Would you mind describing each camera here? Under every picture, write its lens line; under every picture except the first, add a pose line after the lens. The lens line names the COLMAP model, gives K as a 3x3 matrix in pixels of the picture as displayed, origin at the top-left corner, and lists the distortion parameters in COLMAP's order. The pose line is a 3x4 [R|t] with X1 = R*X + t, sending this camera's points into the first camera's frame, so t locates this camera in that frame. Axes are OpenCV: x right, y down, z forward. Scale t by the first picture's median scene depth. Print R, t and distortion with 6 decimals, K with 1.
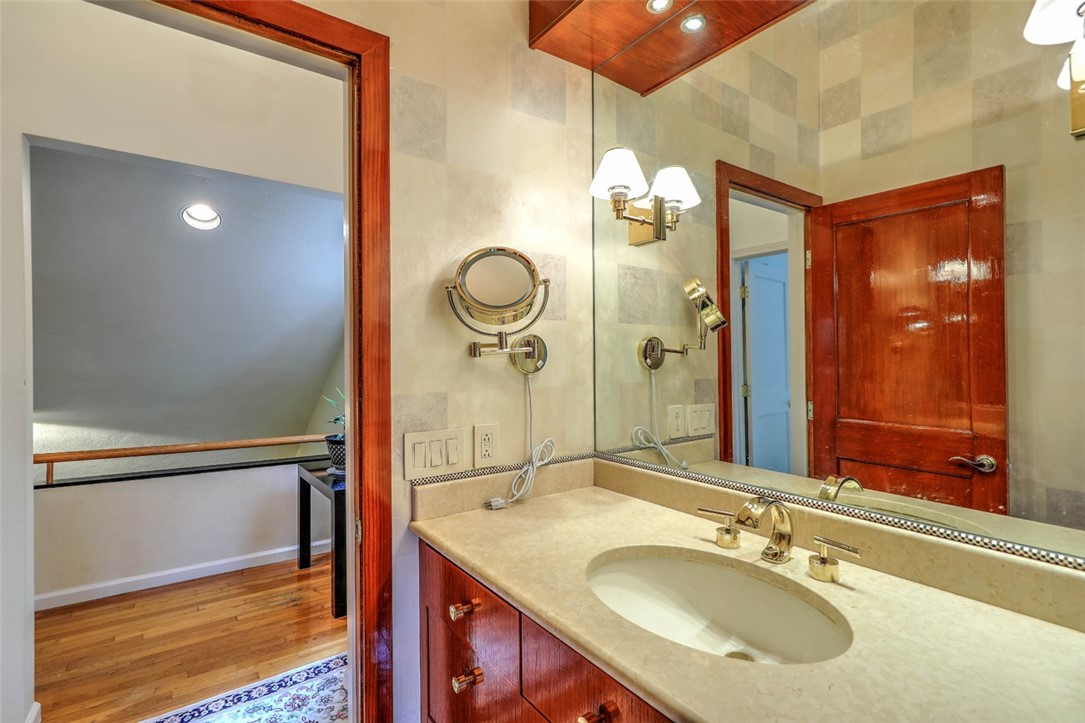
lens RADIAL K [[519.8, 0, 548.1], [0, 519.8, 360.4], [0, 0, 1]] dist [0.002966, 0.000273]
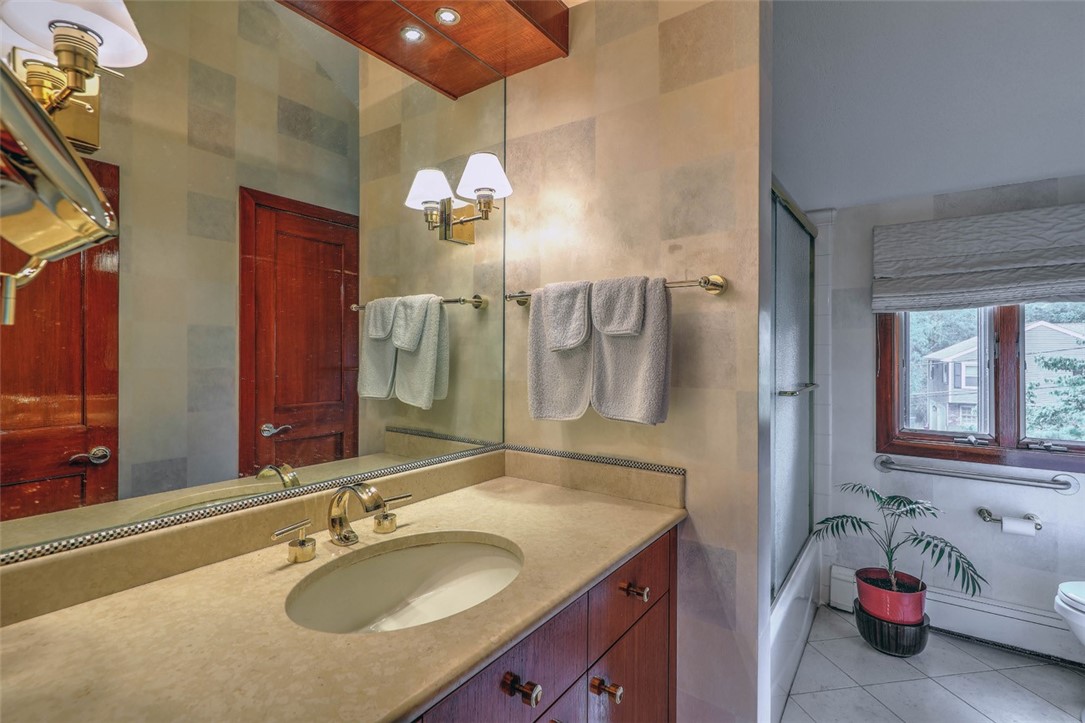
lens RADIAL K [[519.8, 0, 546.9], [0, 519.8, 354.4], [0, 0, 1]] dist [0.002966, 0.000273]
pose [[-0.327308, -0.008285, 0.944881, -0.623195], [-0.004280, 0.999964, 0.007286, -0.005669], [-0.944908, -0.001659, -0.327332, 0.870782]]
